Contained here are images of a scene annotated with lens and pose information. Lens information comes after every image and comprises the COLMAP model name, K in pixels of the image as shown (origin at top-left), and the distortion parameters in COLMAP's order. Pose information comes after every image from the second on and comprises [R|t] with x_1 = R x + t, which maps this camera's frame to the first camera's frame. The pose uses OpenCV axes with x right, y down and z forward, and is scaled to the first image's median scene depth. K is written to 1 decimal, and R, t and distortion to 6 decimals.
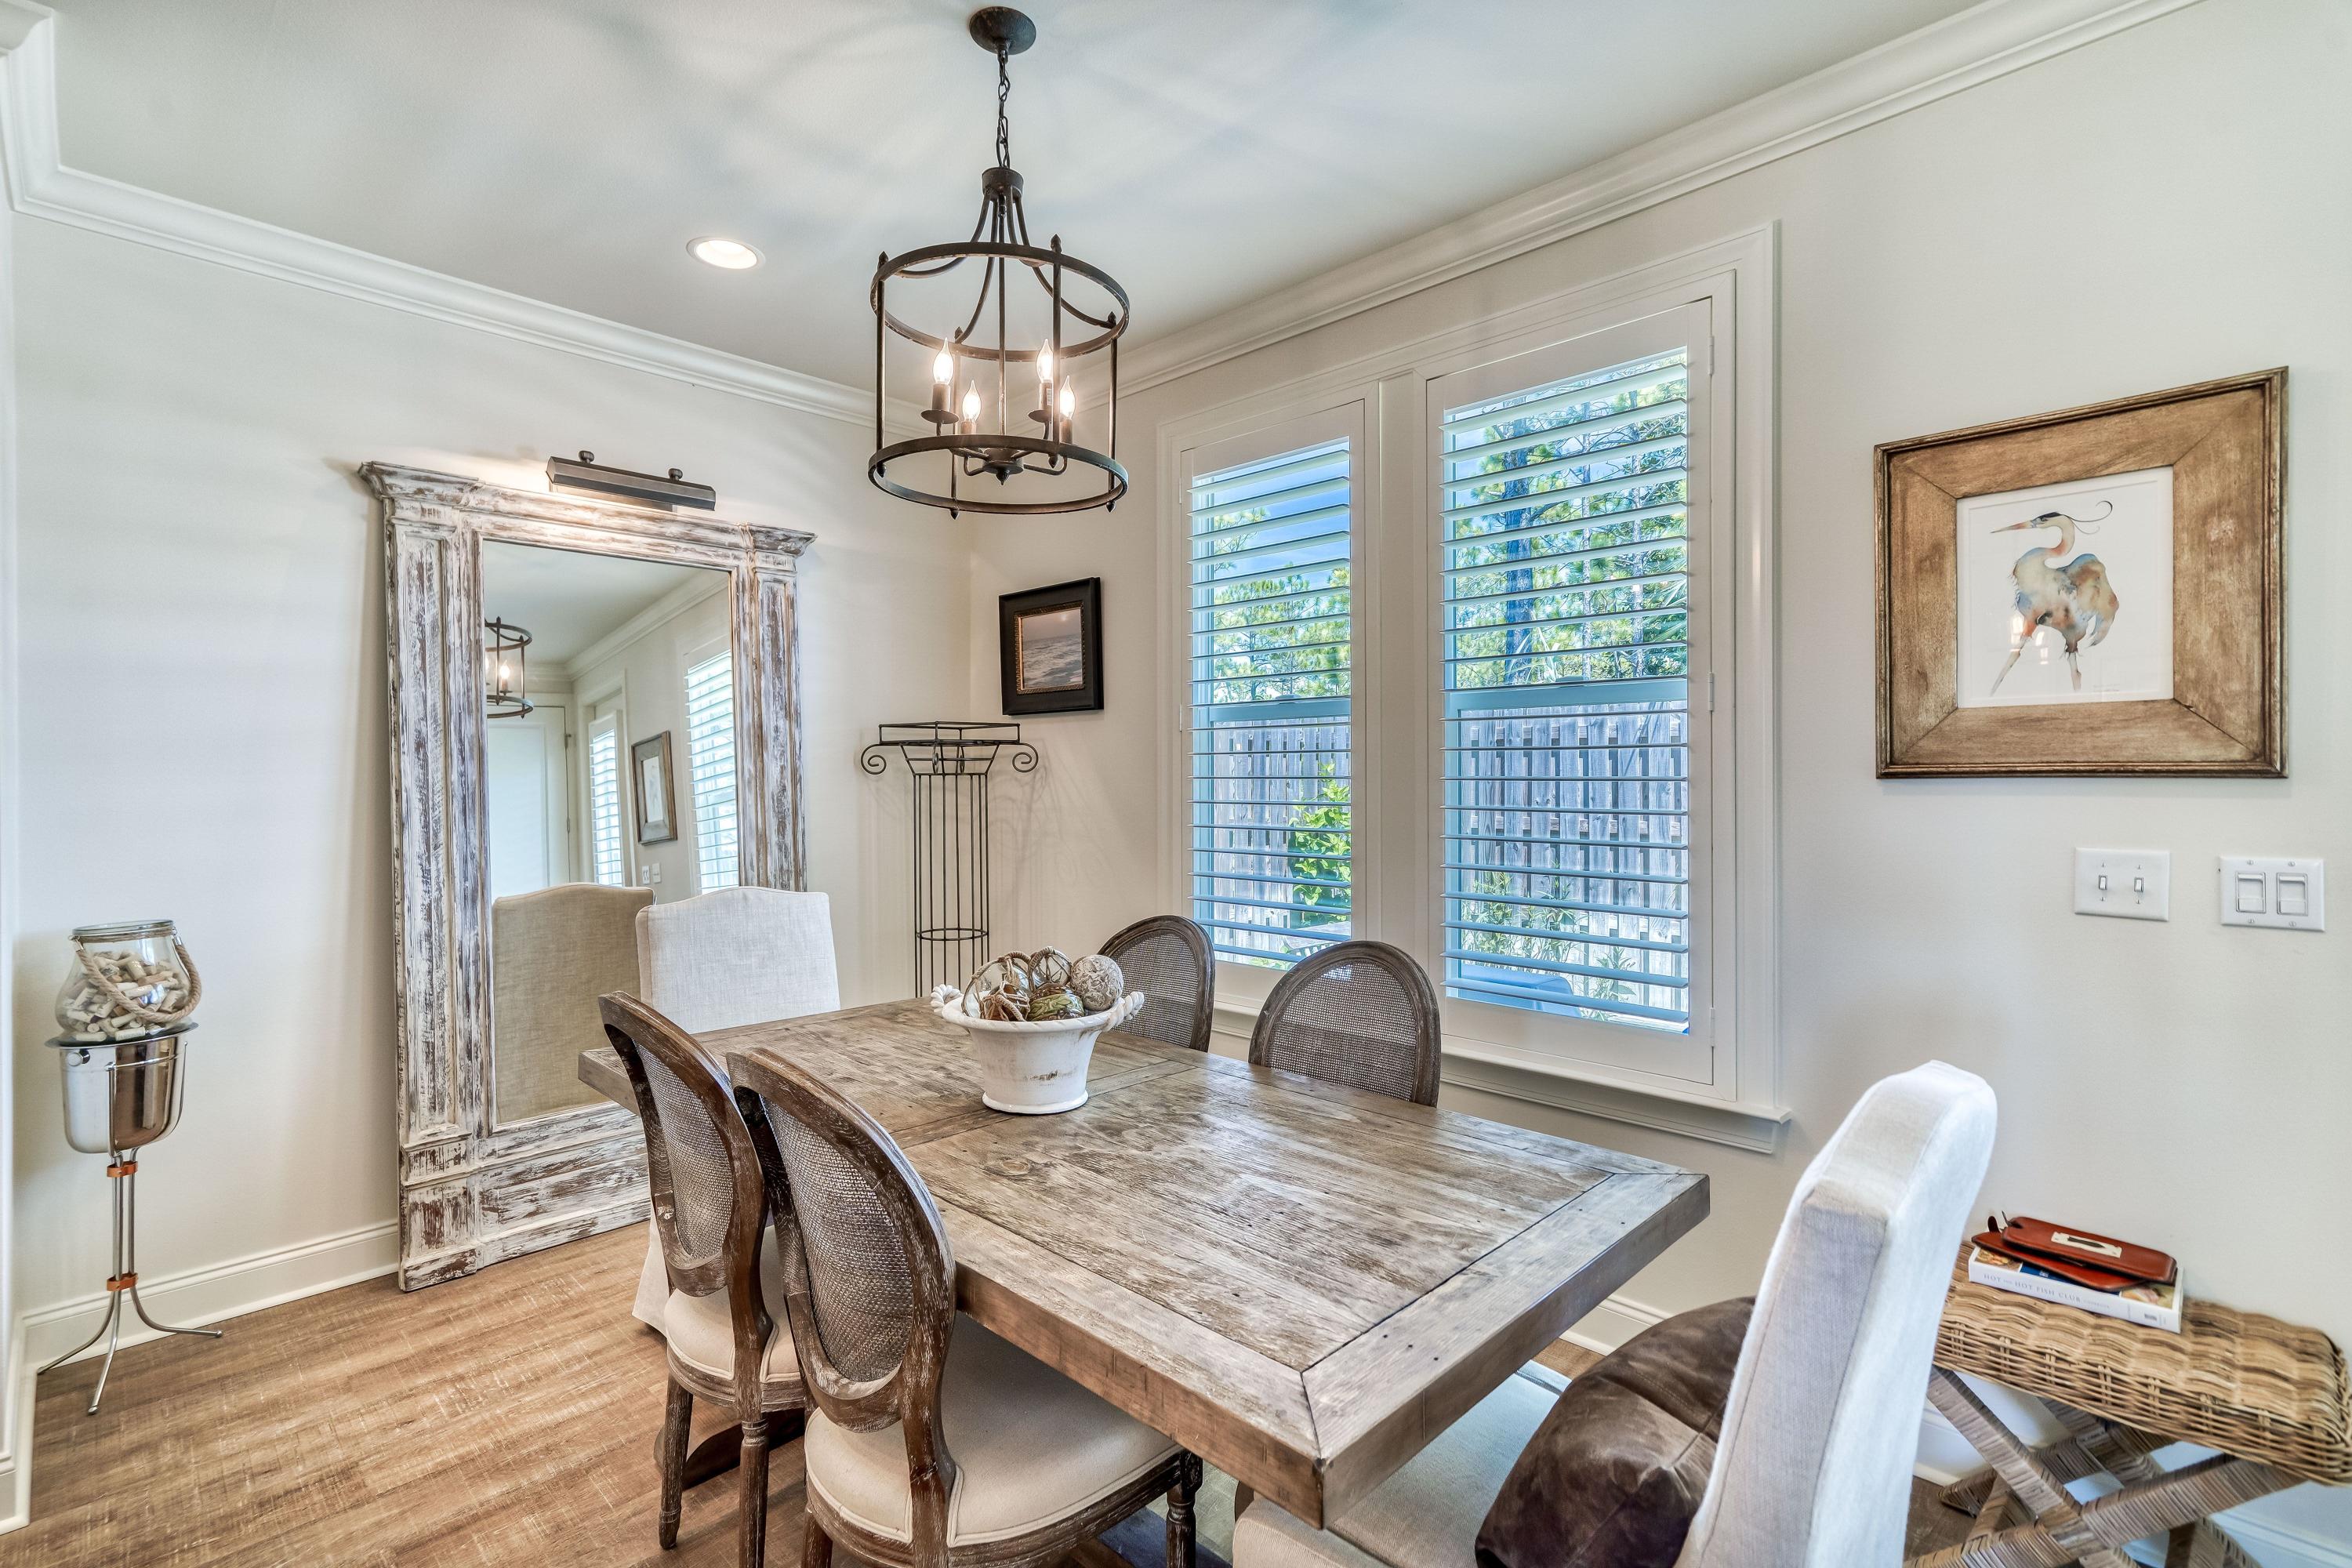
lens RADIAL K [[1092.8, 0, 1124.7], [0, 1092.8, 771.5], [0, 0, 1]] dist [0.000916, 0.007010]
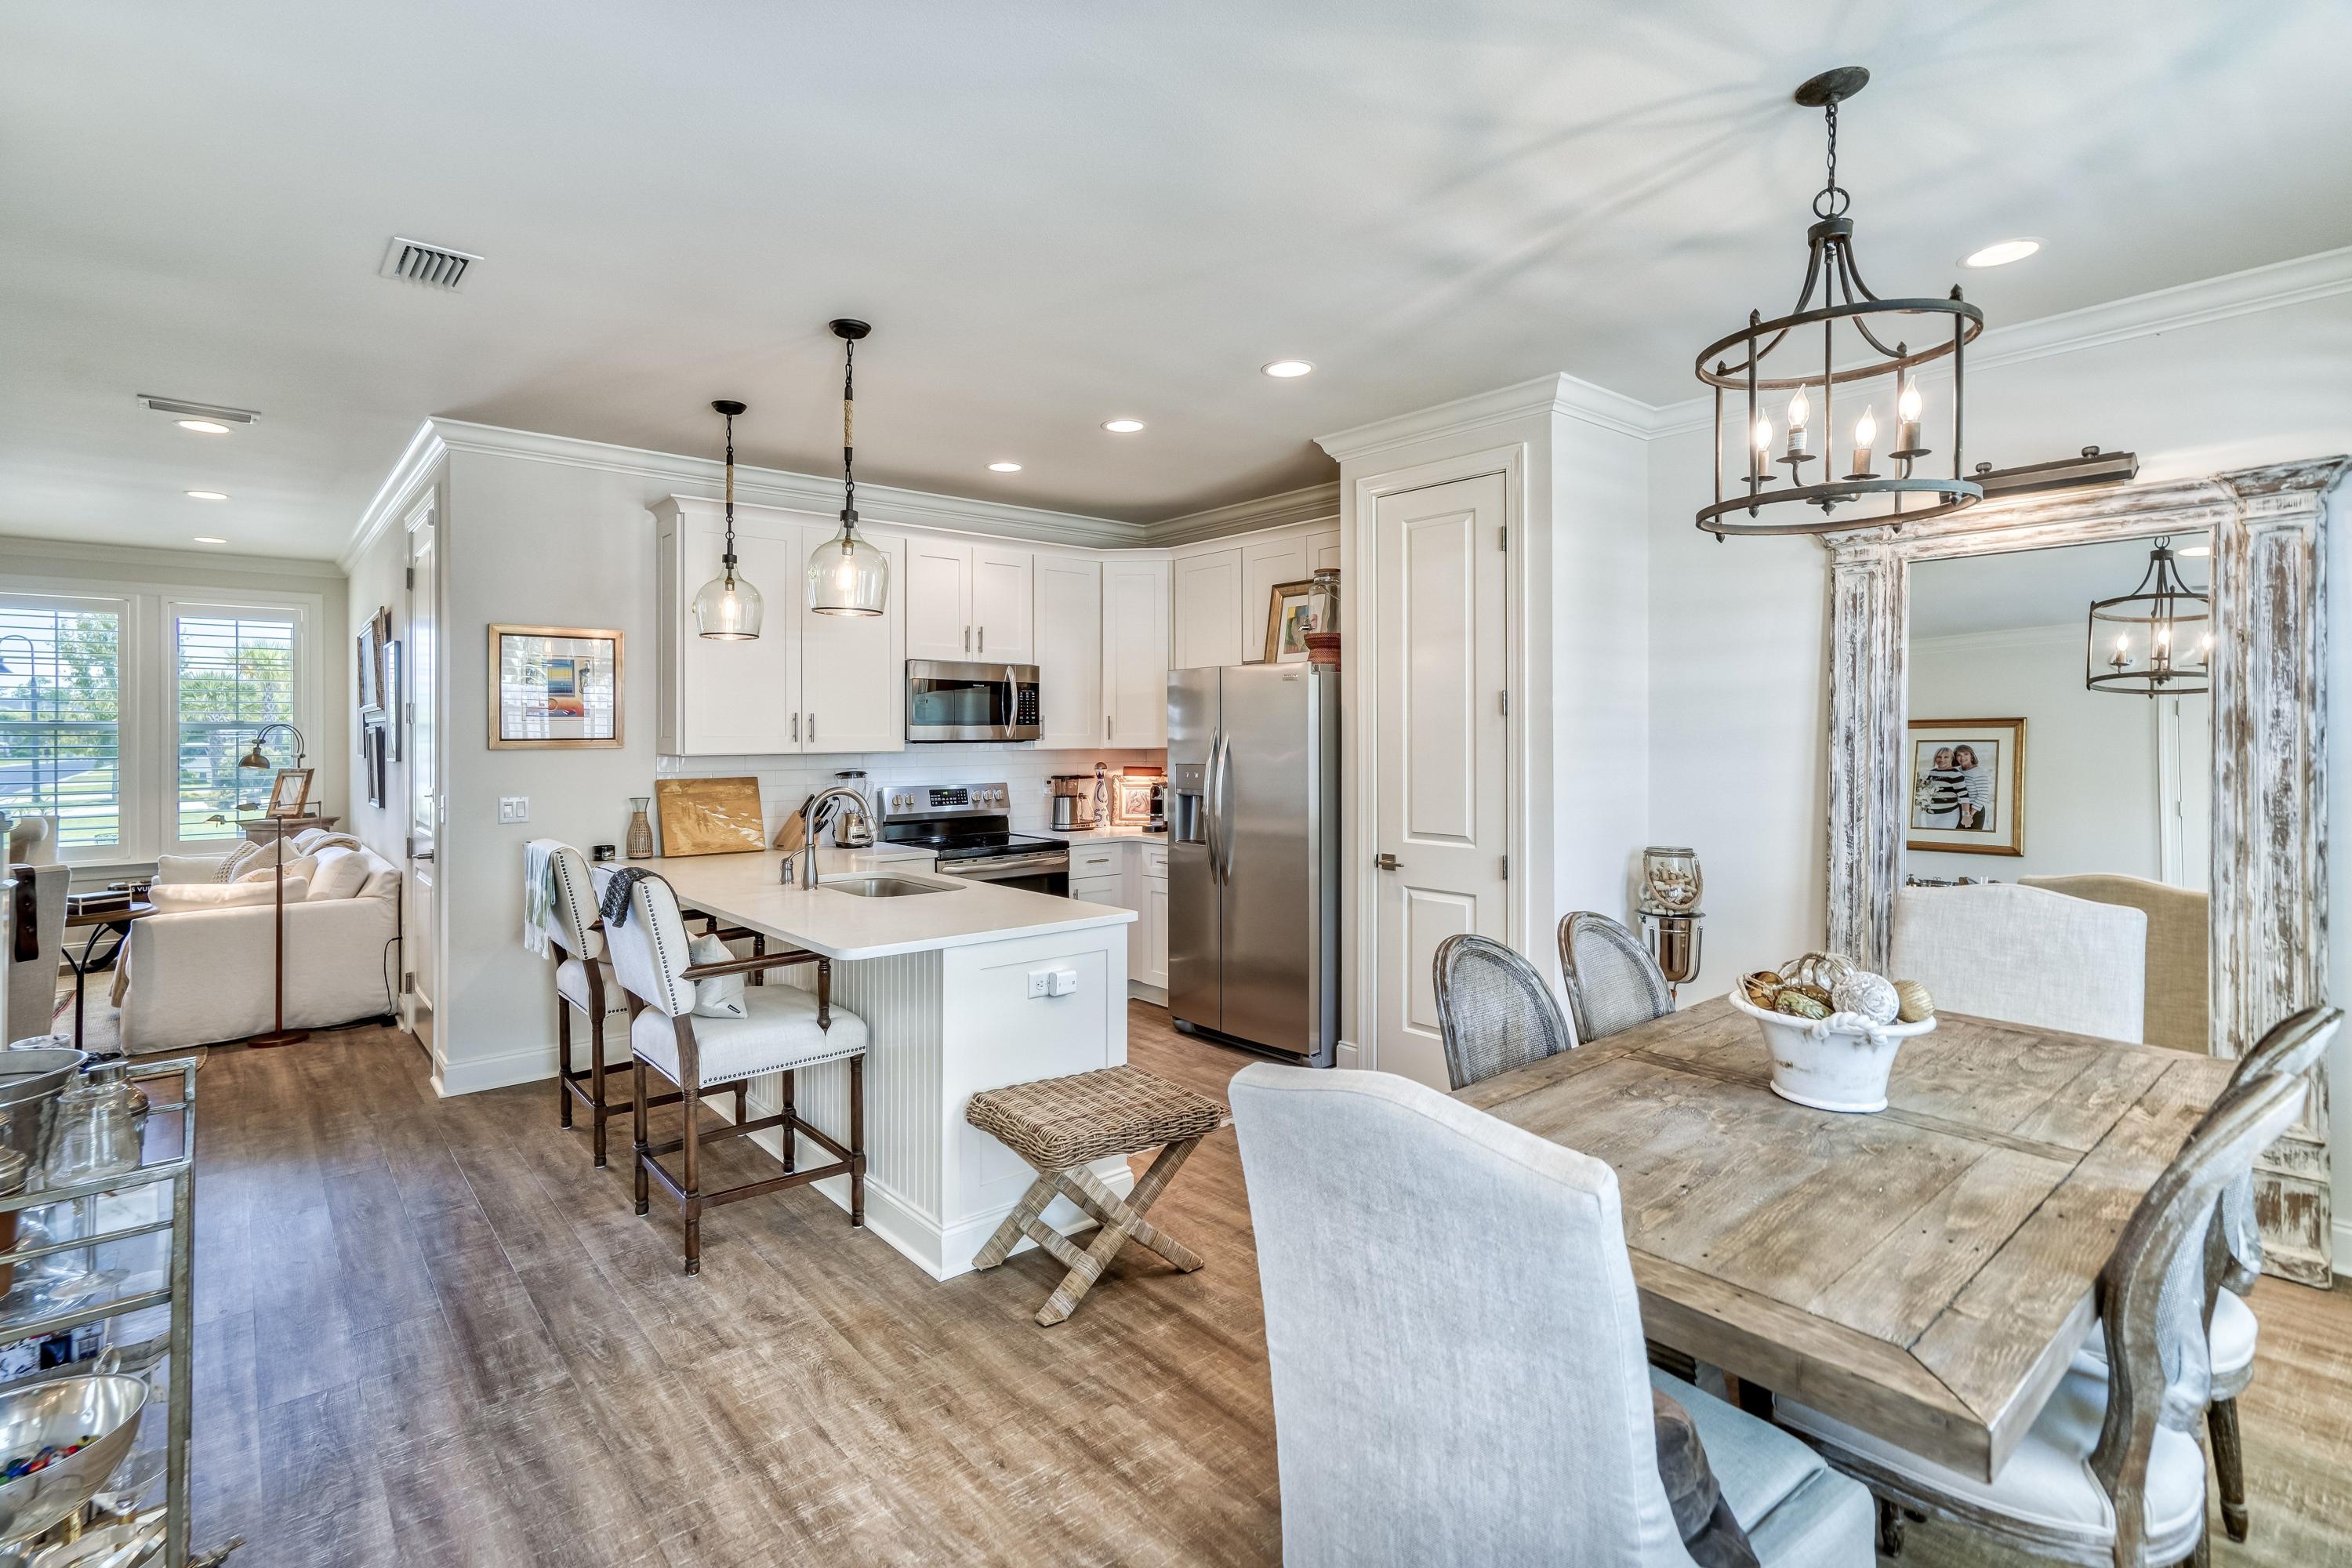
lens RADIAL K [[1106.1, 0, 1170.1], [0, 1106.1, 732.0], [0, 0, 1]] dist [0.006832, 0.004685]
pose [[-0.066539, 0.003820, -0.997777, 0.698570], [0.005390, 0.999979, 0.003469, -0.040181], [0.997769, -0.005147, -0.066558, 0.297660]]
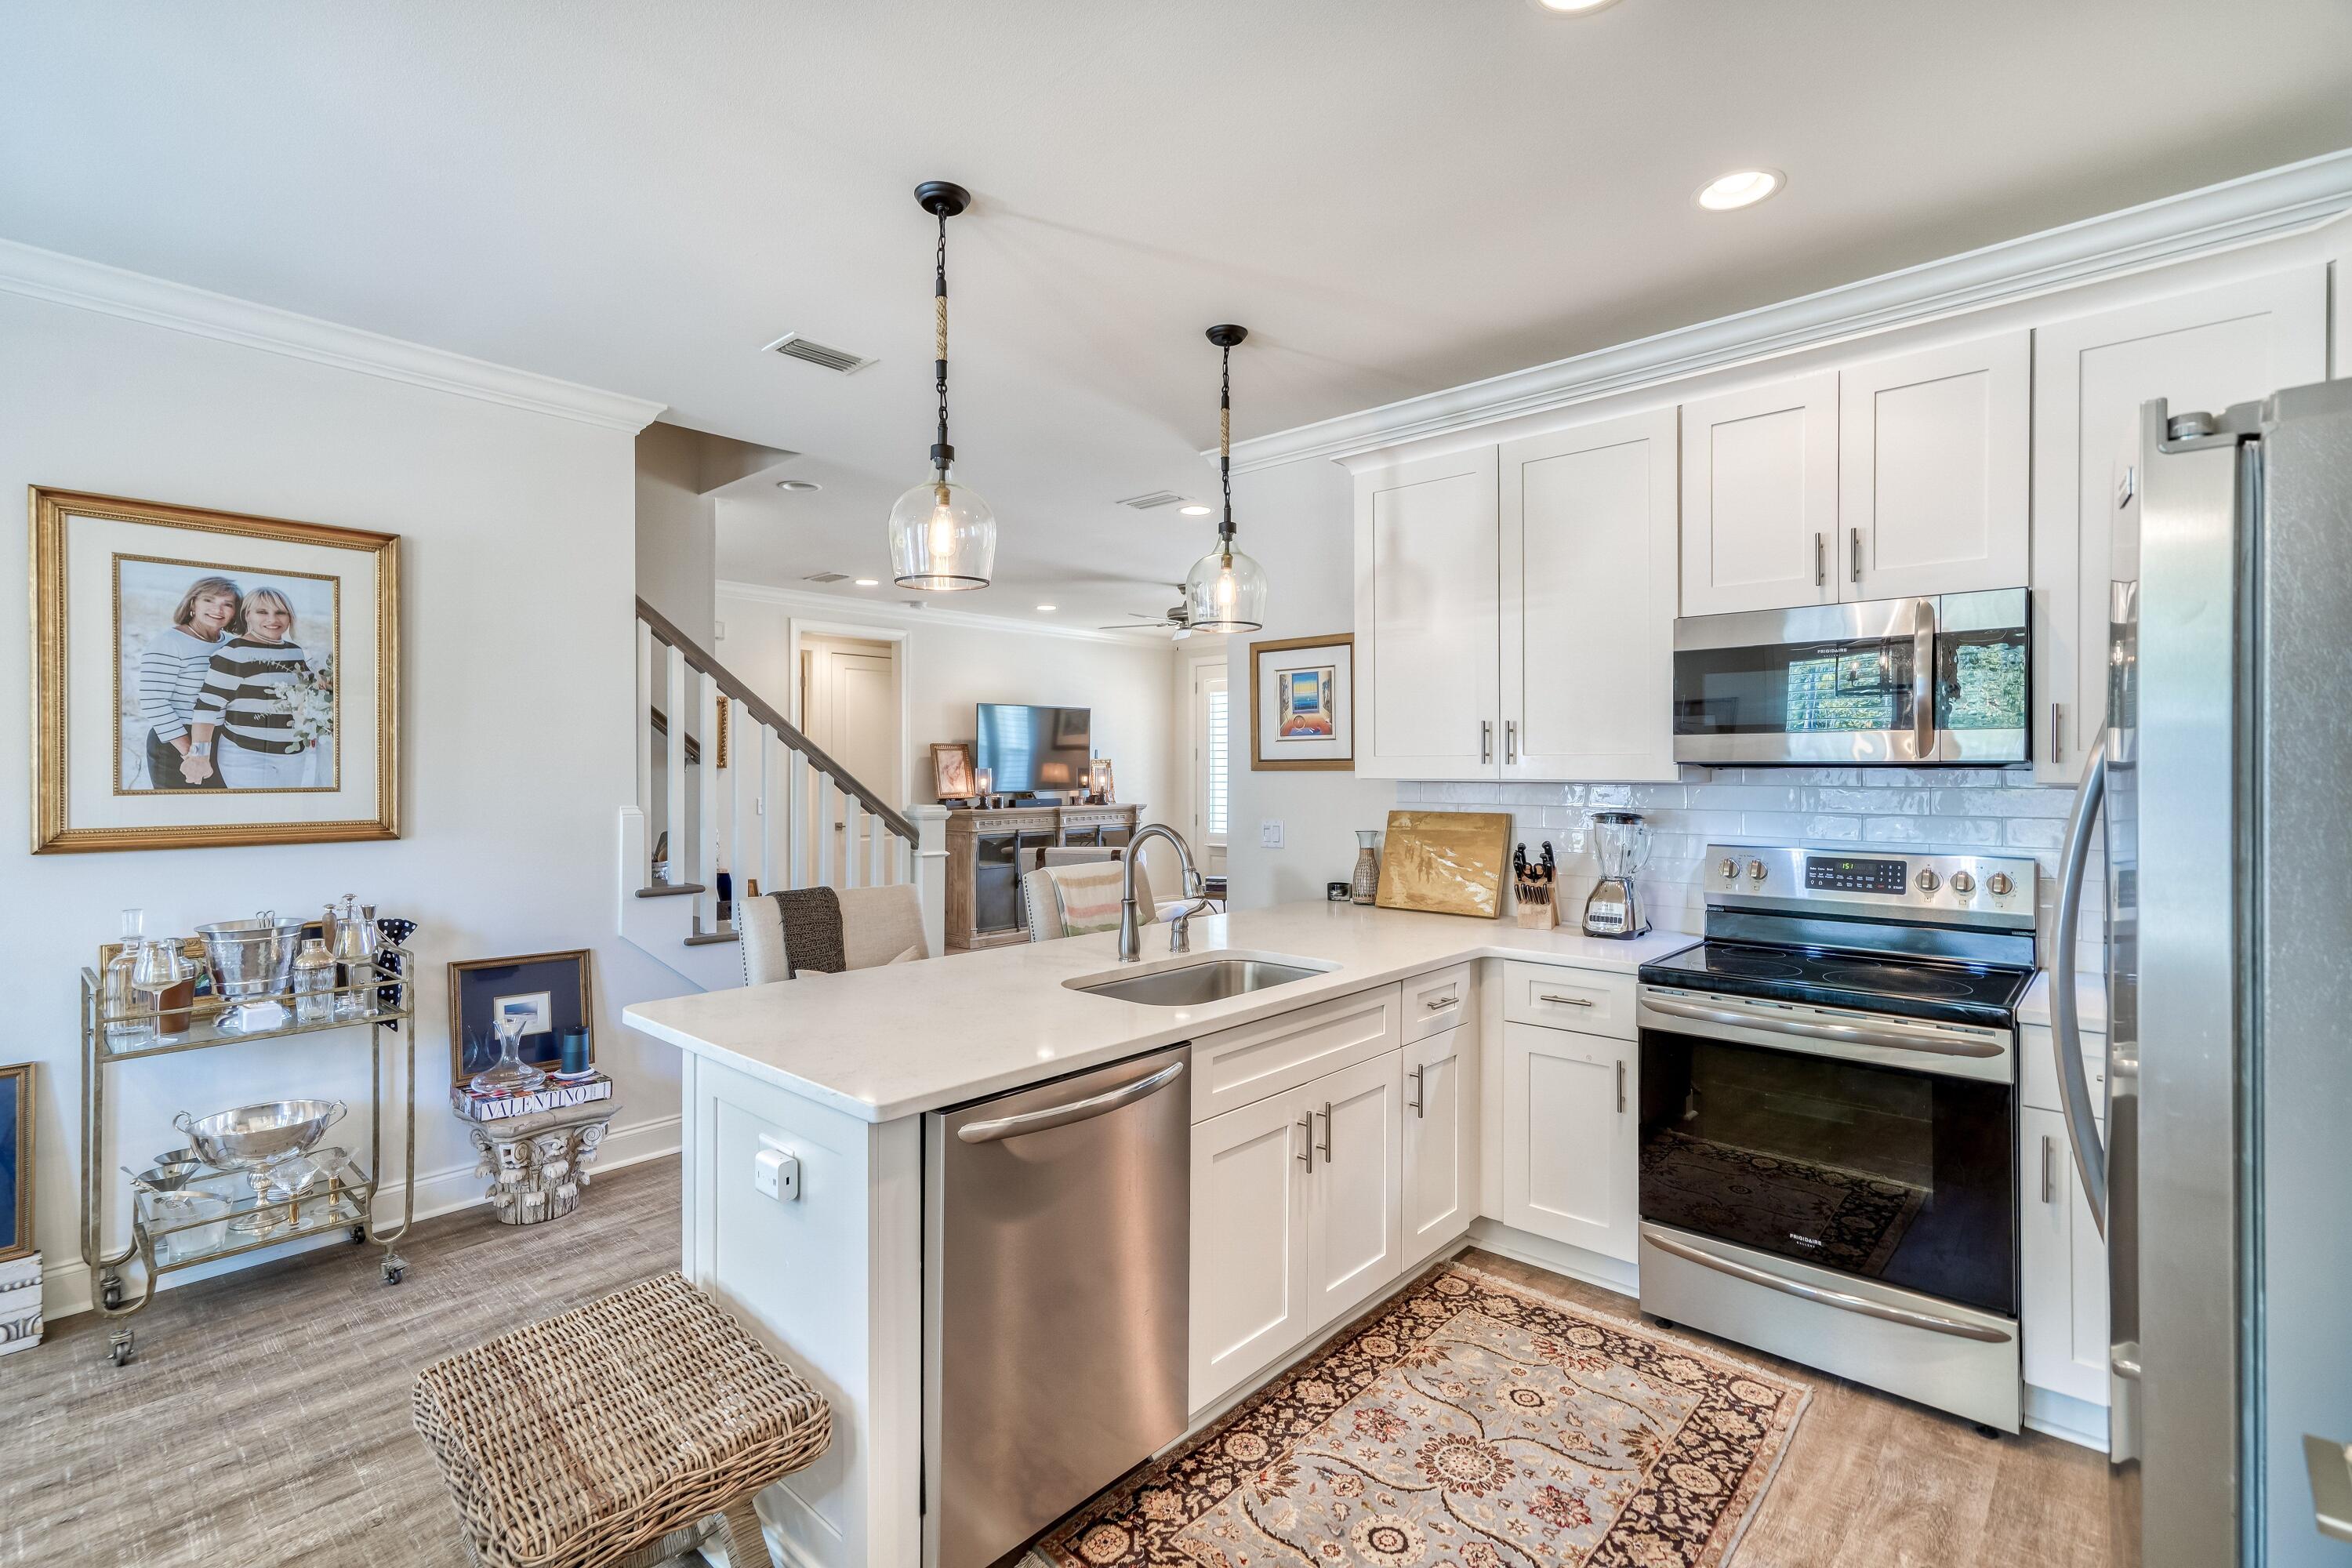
lens RADIAL K [[1092.8, 0, 1107.7], [0, 1092.8, 770.1], [0, 0, 1]] dist [0.000916, 0.007010]
pose [[-0.999310, 0.005964, -0.036671, -0.554941], [0.006020, 0.999981, -0.001403, -0.015257], [0.036662, -0.001623, -0.999326, 0.749940]]
